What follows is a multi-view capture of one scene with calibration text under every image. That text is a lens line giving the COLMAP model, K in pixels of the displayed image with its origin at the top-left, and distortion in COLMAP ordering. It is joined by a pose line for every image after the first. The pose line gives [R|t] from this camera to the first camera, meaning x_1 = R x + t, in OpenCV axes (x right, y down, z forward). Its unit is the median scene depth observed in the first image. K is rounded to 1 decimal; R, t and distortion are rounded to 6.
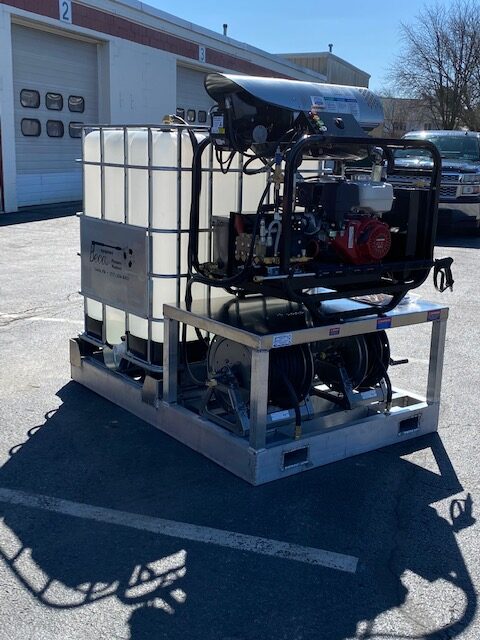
lens RADIAL K [[754.2, 0, 245.5], [0, 754.2, 322.0], [0, 0, 1]] dist [0.004857, 0.000000]
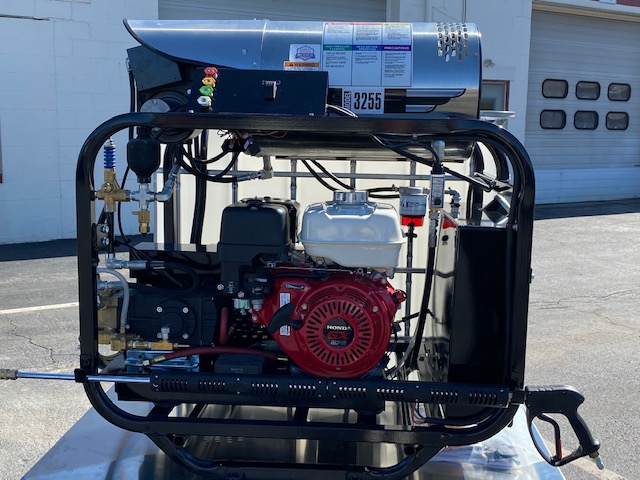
lens RADIAL K [[754.2, 0, 318.8], [0, 754.2, 236.1], [0, 0, 1]] dist [0.004857, 0.000000]
pose [[0.753145, 0.075908, -0.653460, 0.436983], [-0.142155, 0.988631, -0.048999, -0.130706], [0.642312, 0.129796, 0.755373, 0.580198]]
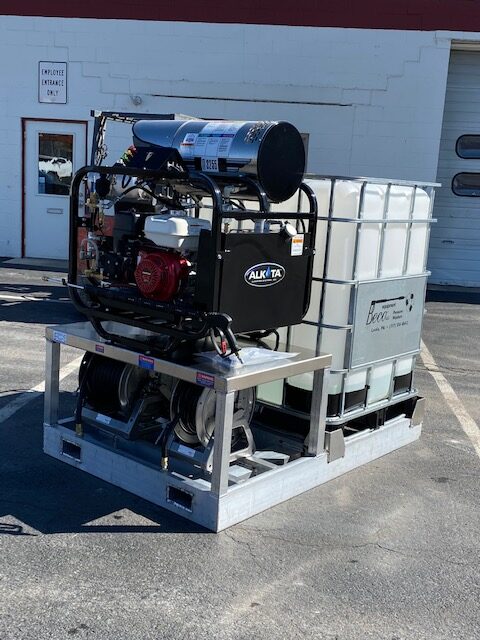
lens RADIAL K [[754.2, 0, 237.2], [0, 754.2, 322.0], [0, 0, 1]] dist [0.004857, 0.000000]
pose [[0.216599, 0.162965, -0.962563, 1.053704], [-0.282770, 0.954177, 0.097915, -0.163499], [0.934412, 0.250976, 0.252756, 0.810539]]
